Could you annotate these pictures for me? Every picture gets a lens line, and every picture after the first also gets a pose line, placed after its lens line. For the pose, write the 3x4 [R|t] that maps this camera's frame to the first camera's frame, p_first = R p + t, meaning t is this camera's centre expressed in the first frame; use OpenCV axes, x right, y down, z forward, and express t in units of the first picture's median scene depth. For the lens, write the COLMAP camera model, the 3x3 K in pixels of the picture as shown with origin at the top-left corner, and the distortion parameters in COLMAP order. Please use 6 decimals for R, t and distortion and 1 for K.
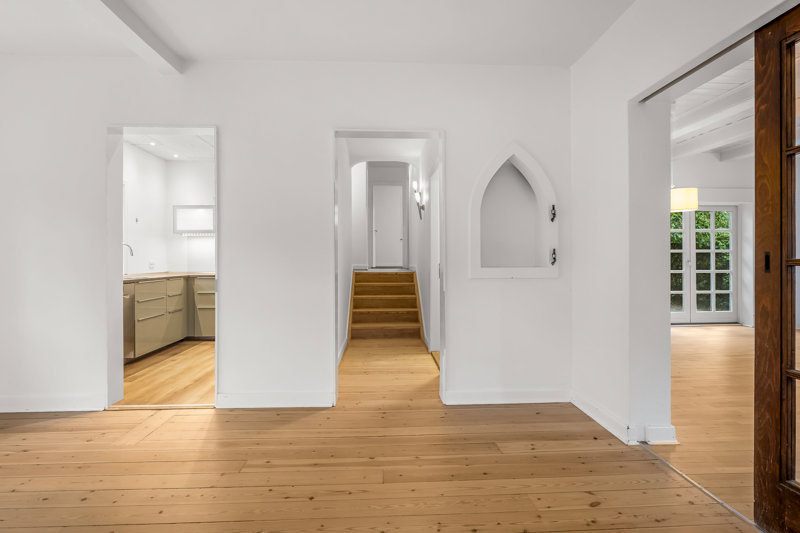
lens RADIAL K [[393.9, 0, 399.9], [0, 393.9, 263.2], [0, 0, 1]] dist [0.001233, 0.000078]
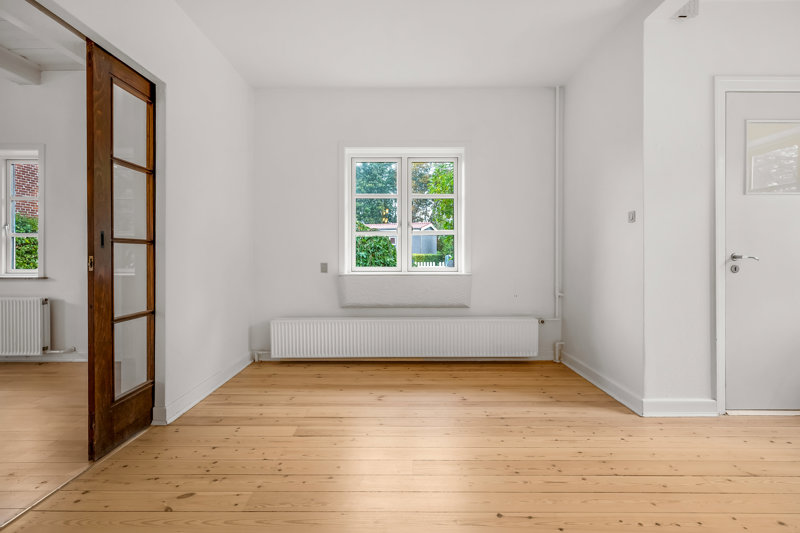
lens RADIAL K [[393.9, 0, 400.8], [0, 393.9, 257.9], [0, 0, 1]] dist [0.001233, 0.000078]
pose [[-0.998965, 0.001903, 0.045441, -0.028983], [0.002030, 0.999994, 0.002754, 0.024071], [-0.045435, 0.002844, -0.998963, 0.986400]]
